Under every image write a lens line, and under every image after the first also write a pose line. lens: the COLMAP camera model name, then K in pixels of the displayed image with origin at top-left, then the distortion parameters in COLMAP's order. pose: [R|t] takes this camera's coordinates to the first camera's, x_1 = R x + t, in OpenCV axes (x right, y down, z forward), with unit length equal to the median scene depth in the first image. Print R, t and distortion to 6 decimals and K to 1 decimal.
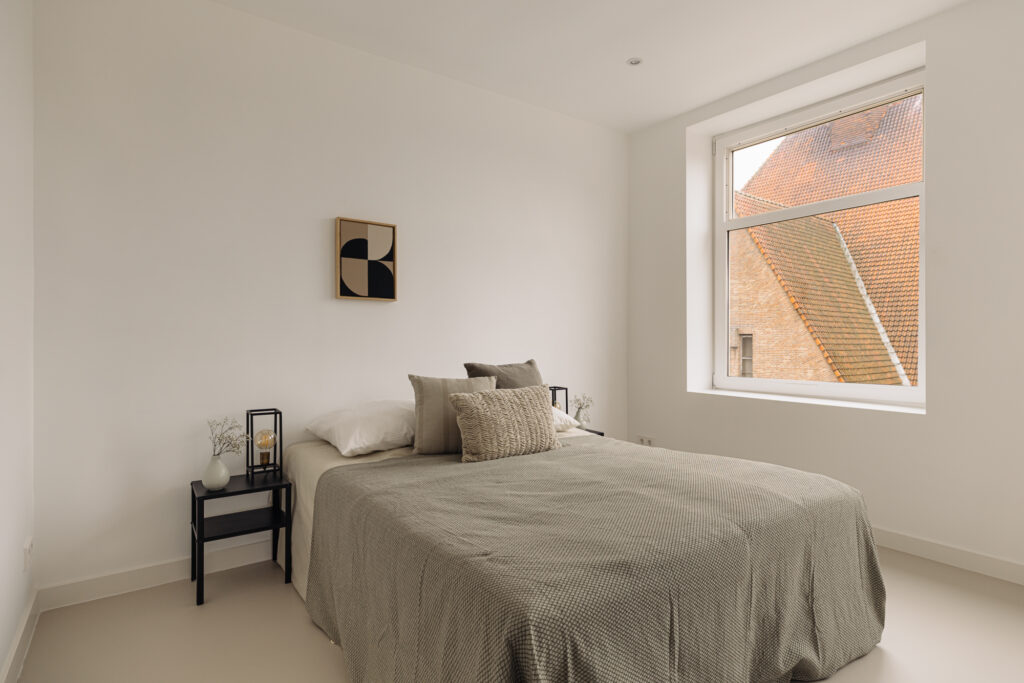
lens RADIAL K [[526.2, 0, 513.2], [0, 526.2, 349.6], [0, 0, 1]] dist [0.001317, 0.000157]
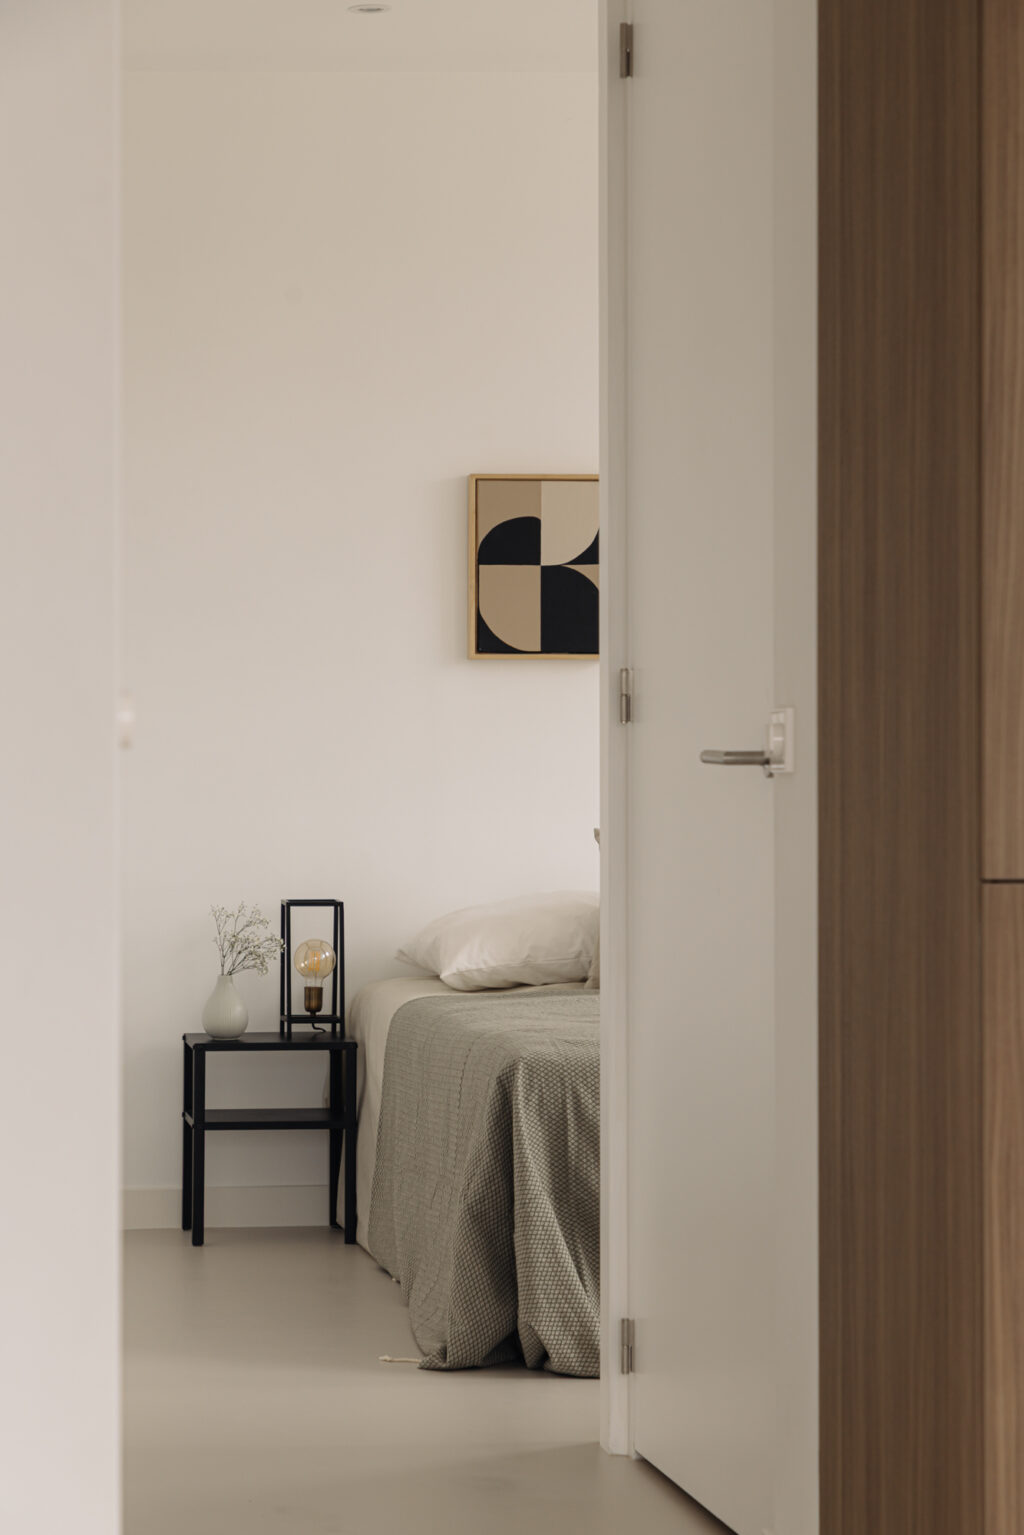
lens RADIAL K [[3672.0, 0, 512.0], [0, 3672.0, 767.5], [0, 0, 1]] dist [-0.026467, -0.096750]
pose [[0.903162, -0.005956, -0.429258, 1.164499], [-0.002723, 0.999804, -0.019602, 0.060197], [0.429291, 0.018873, 0.902969, -2.010702]]
